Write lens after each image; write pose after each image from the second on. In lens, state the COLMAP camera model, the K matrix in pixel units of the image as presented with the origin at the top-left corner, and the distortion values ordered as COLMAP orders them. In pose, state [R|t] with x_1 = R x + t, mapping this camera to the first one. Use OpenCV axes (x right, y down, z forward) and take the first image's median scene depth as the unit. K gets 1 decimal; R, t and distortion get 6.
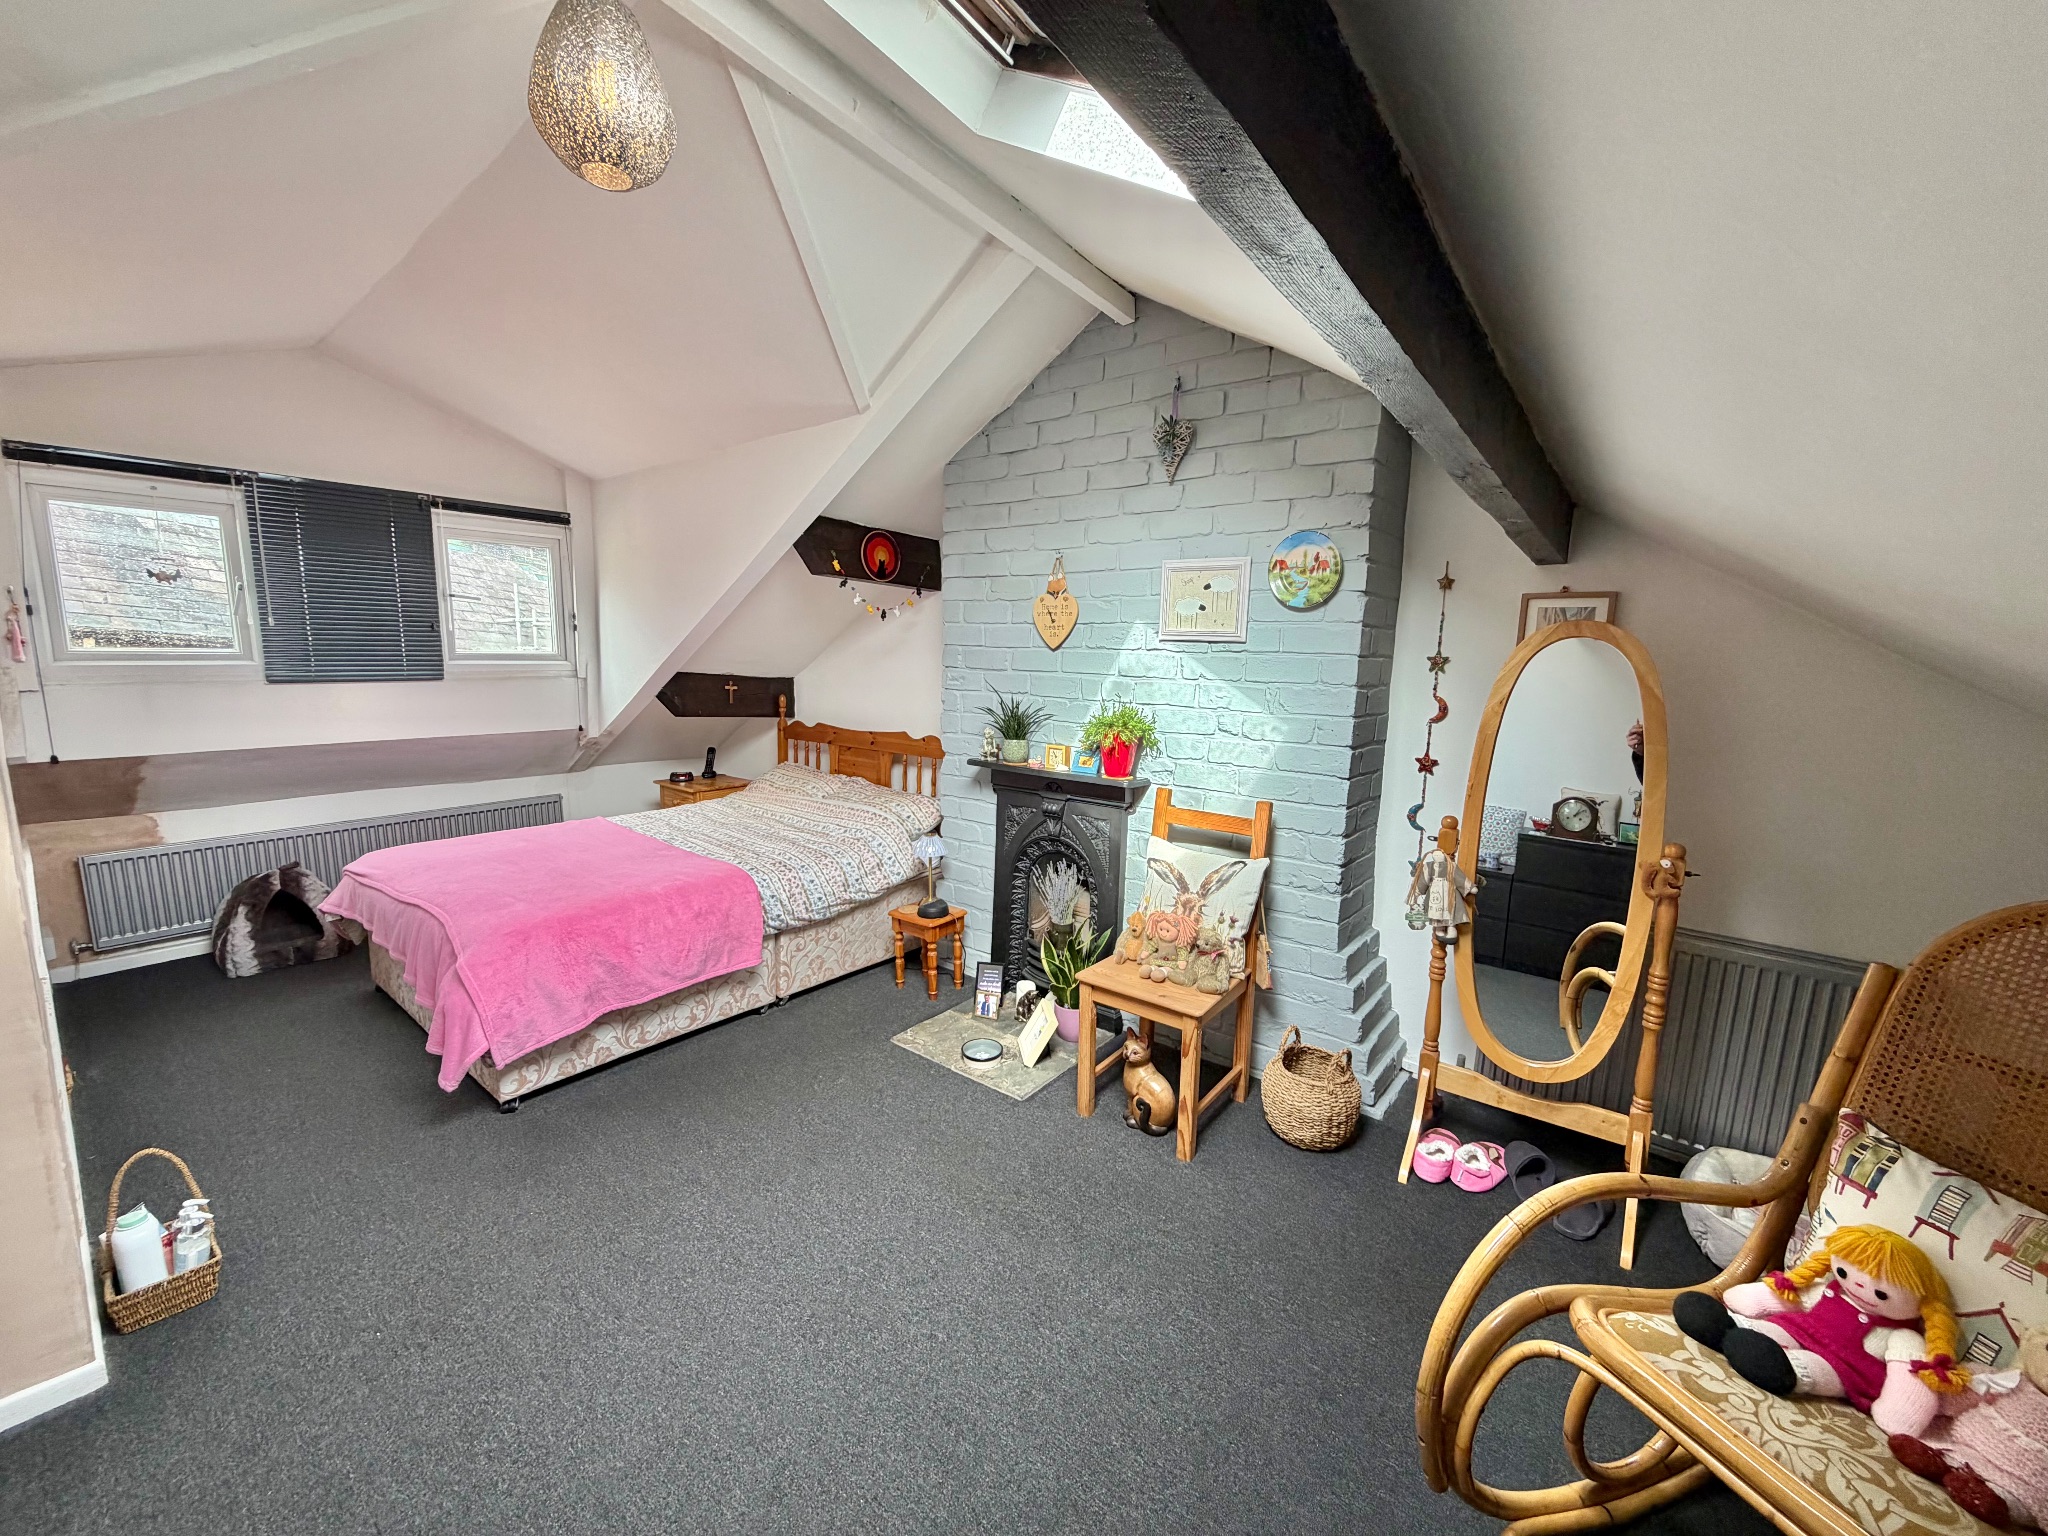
lens RADIAL K [[813.4, 0, 1019.3], [0, 813.4, 769.3], [0, 0, 1]] dist [0.001411, -0.000640]
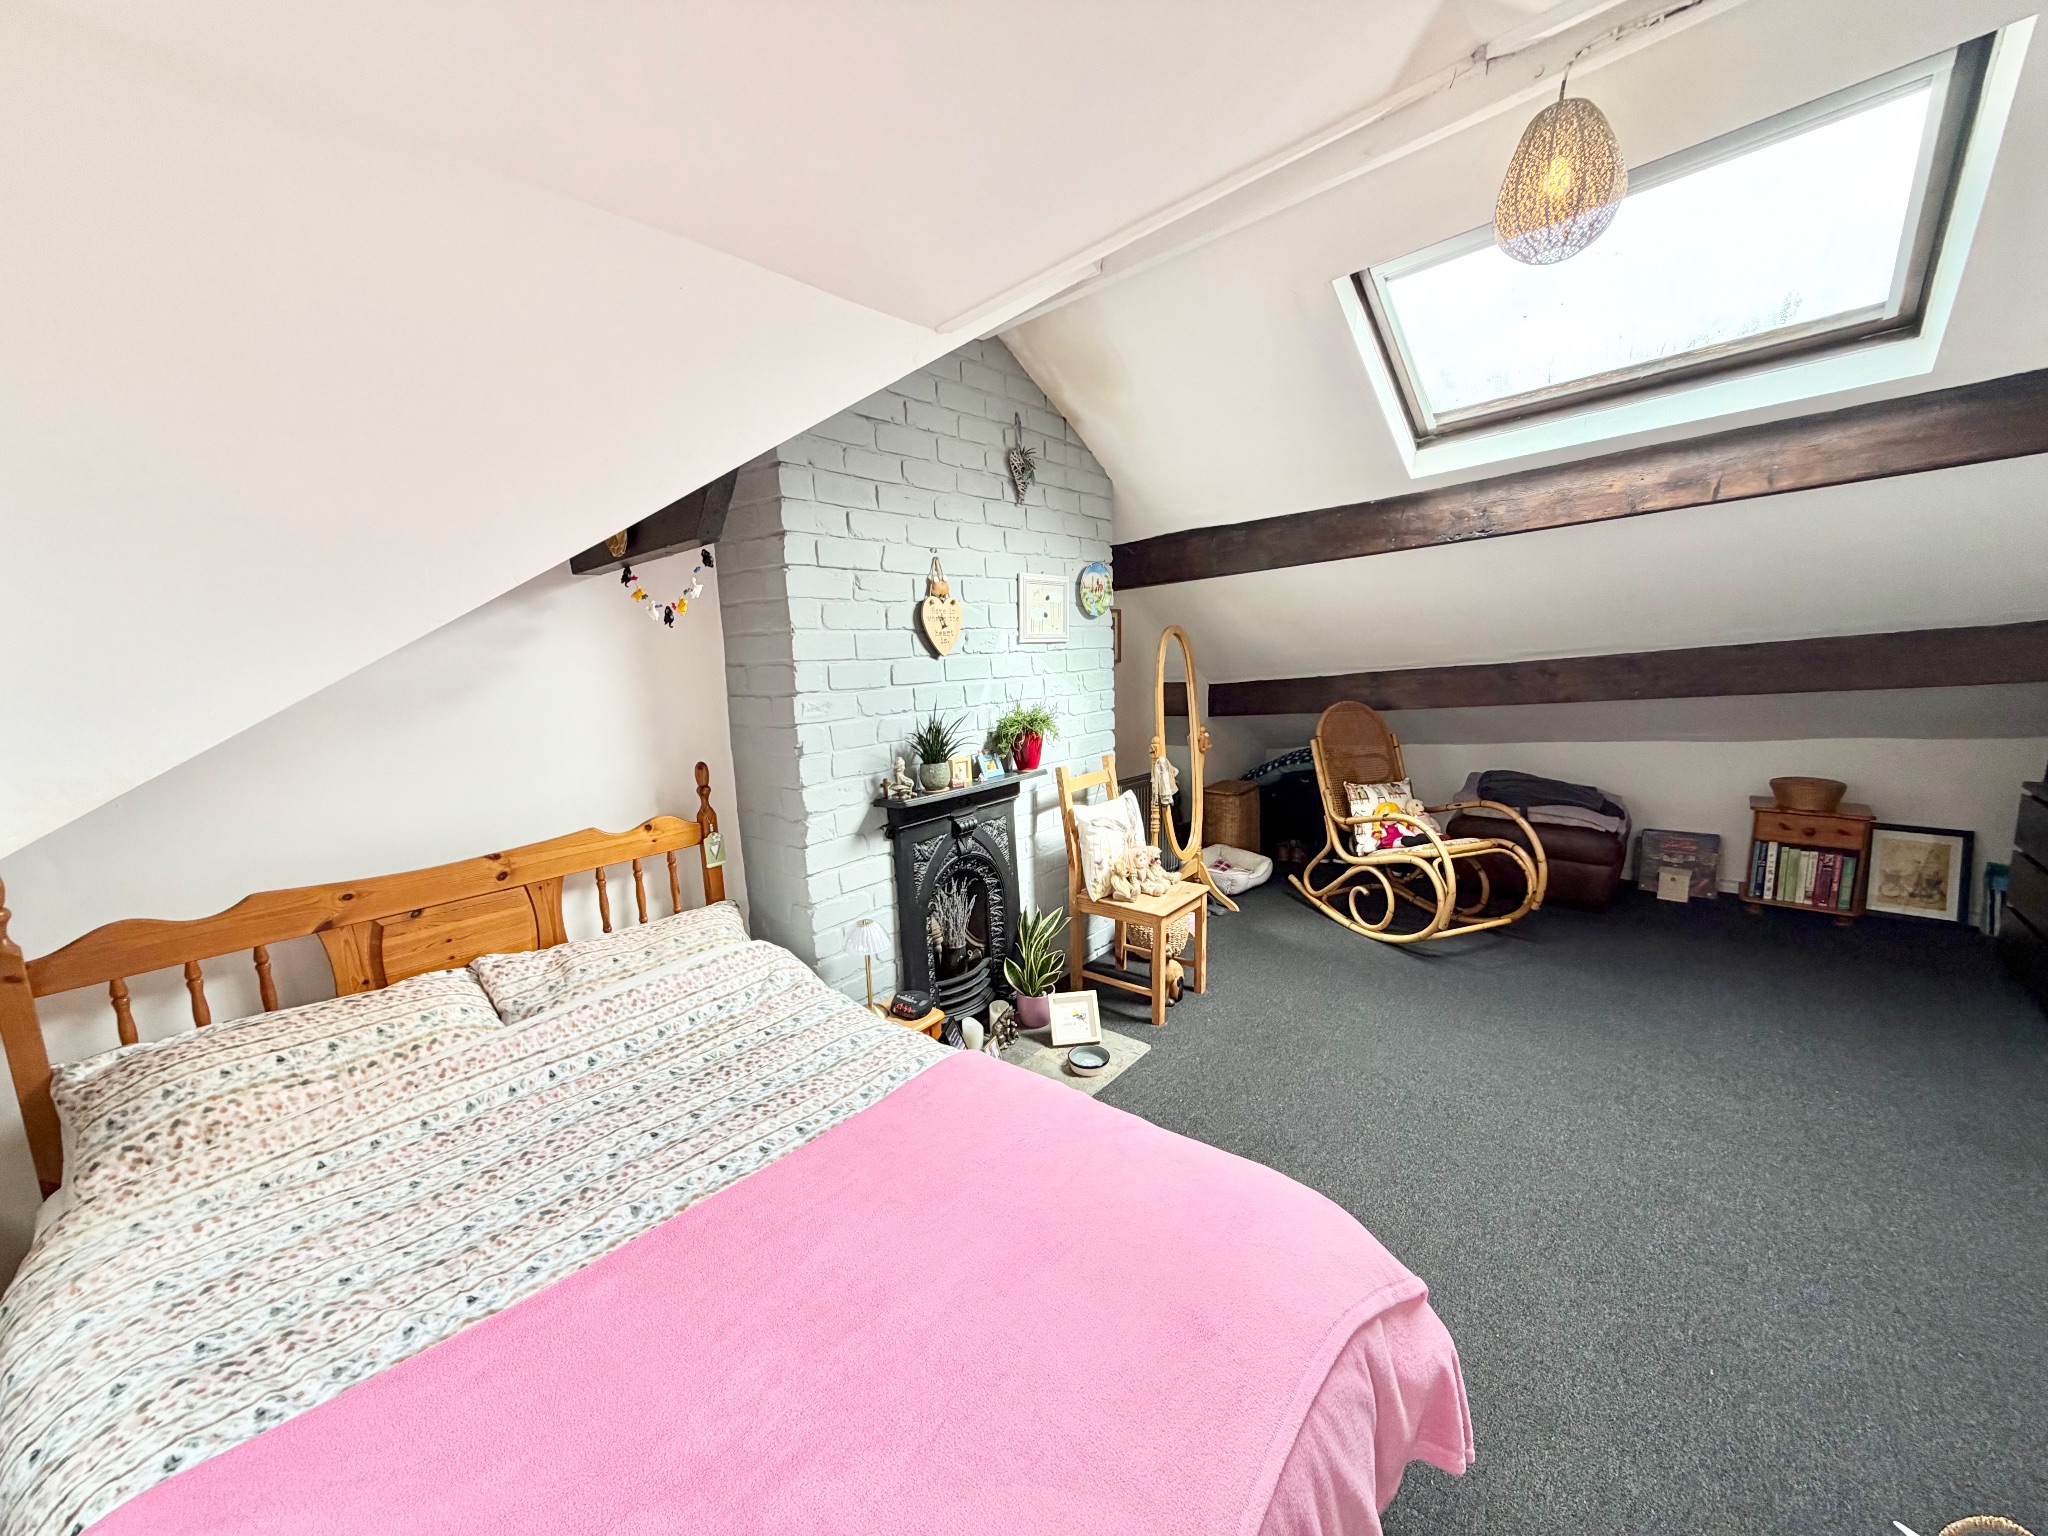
lens RADIAL K [[813.4, 0, 1019.3], [0, 813.4, 769.3], [0, 0, 1]] dist [0.001411, -0.000640]
pose [[0.005641, -0.181839, 0.983312, -0.864071], [0.173628, 0.968570, 0.178117, -0.169955], [-0.984795, 0.169726, 0.037036, 0.883445]]
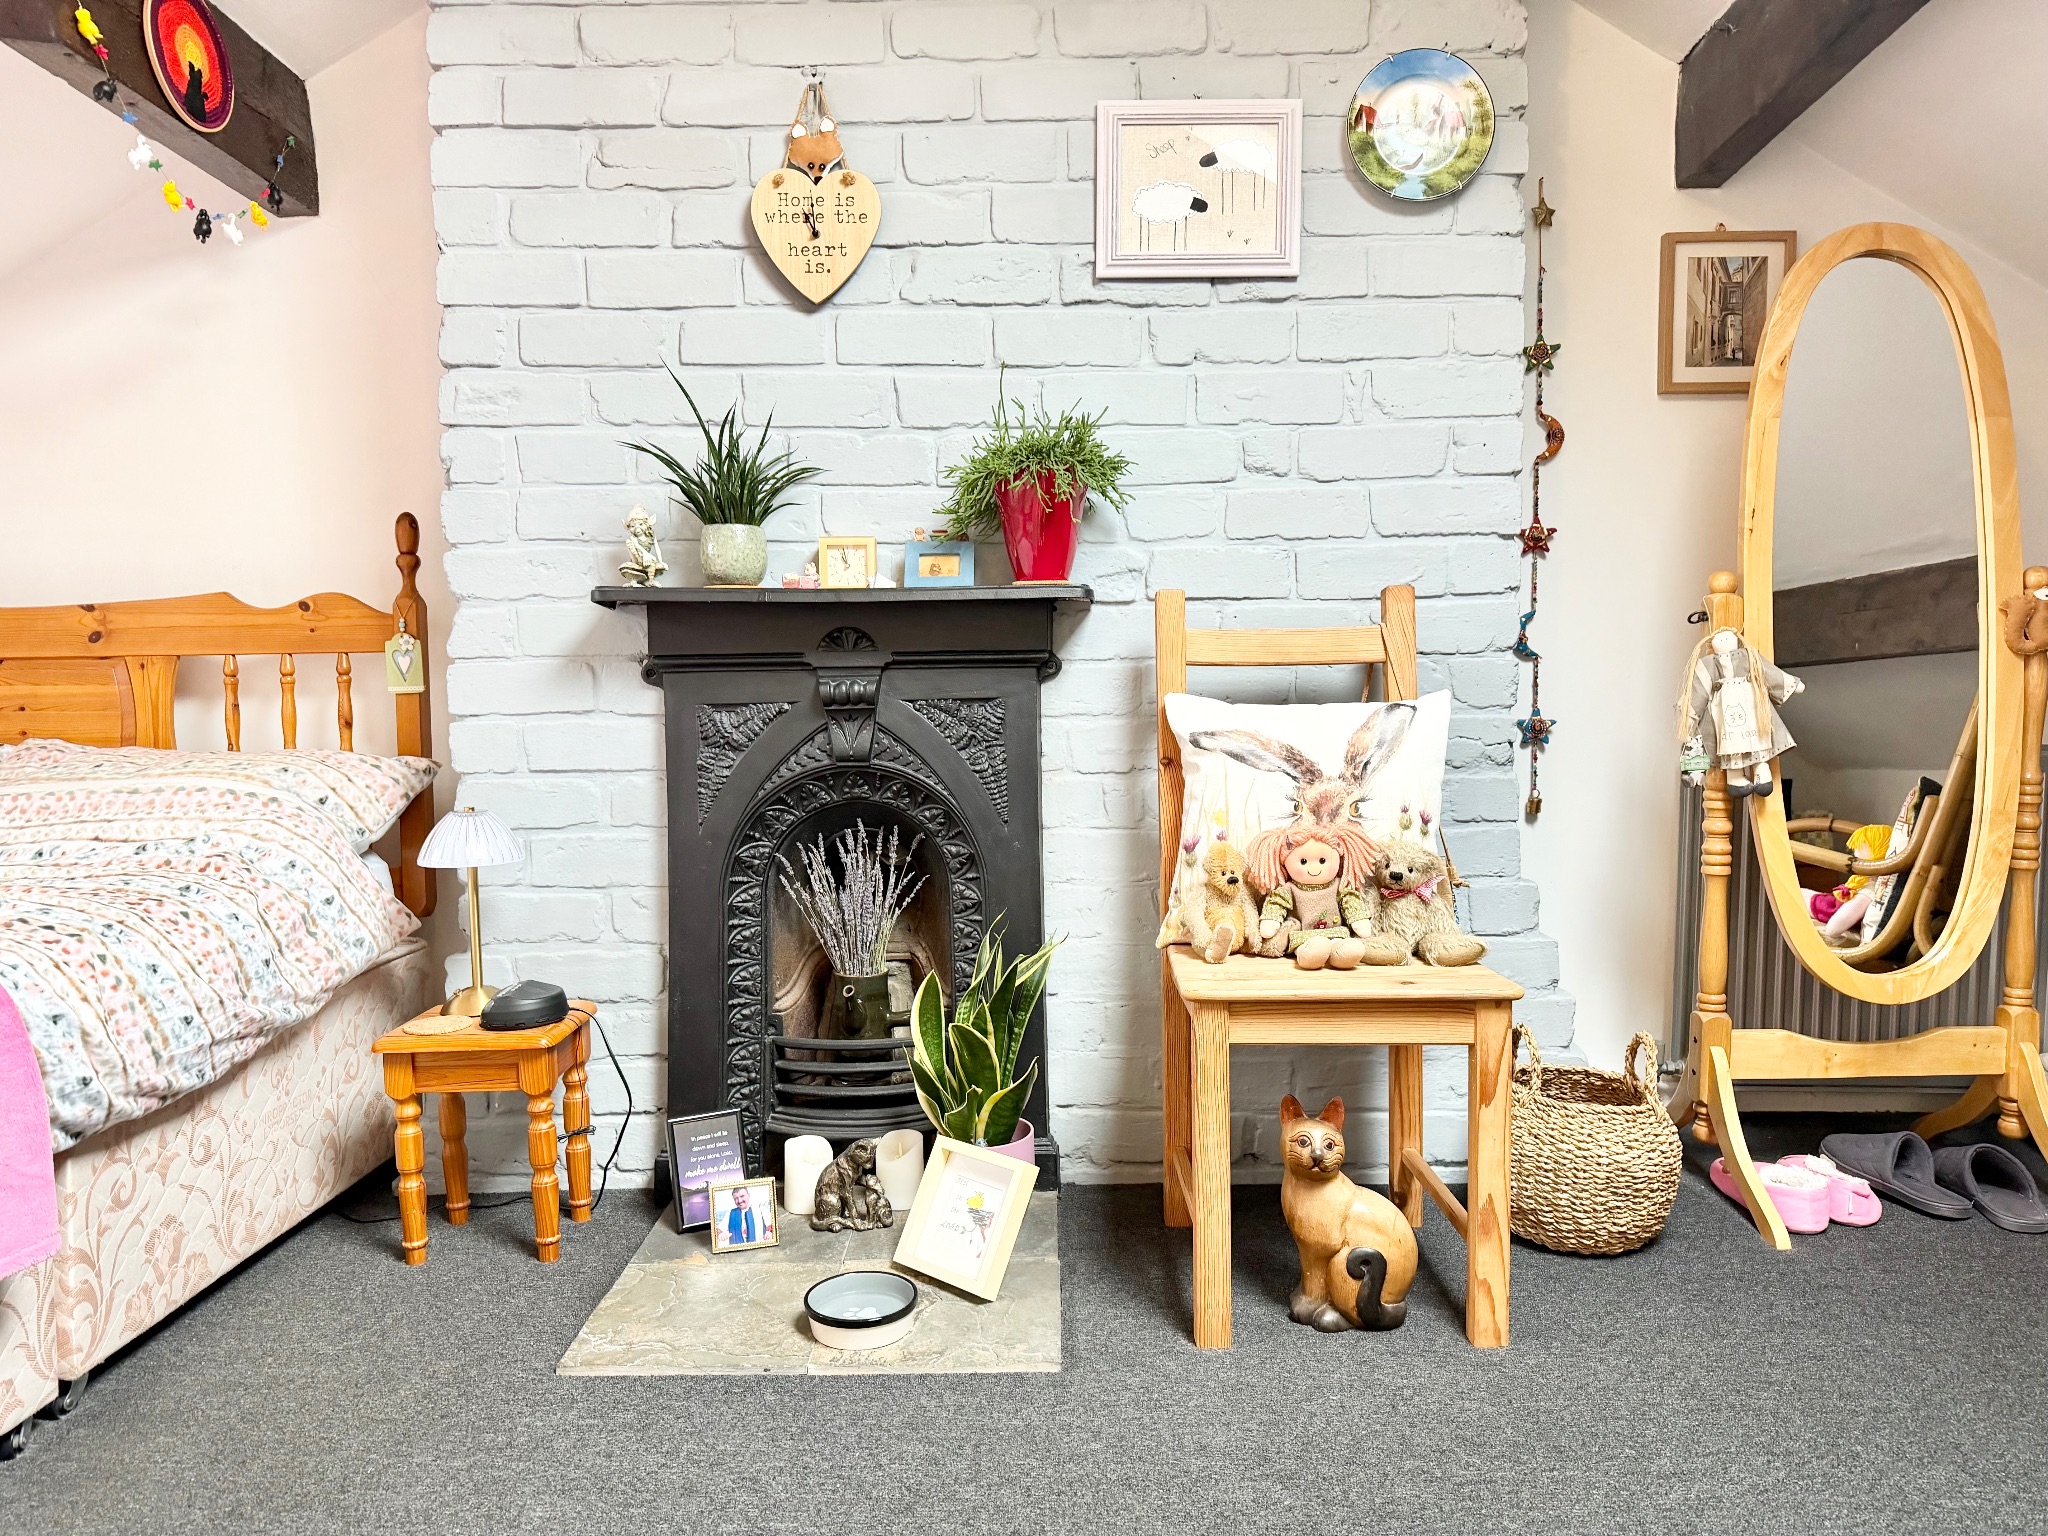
lens RADIAL K [[1444.6, 0, 1025.8], [0, 1444.6, 772.2], [0, 0, 1]] dist [0.031931, -0.031575]
pose [[0.787982, -0.067041, 0.612038, -0.334817], [0.116766, 0.992286, -0.041639, 0.129122], [-0.604525, 0.104276, 0.789731, 0.368346]]
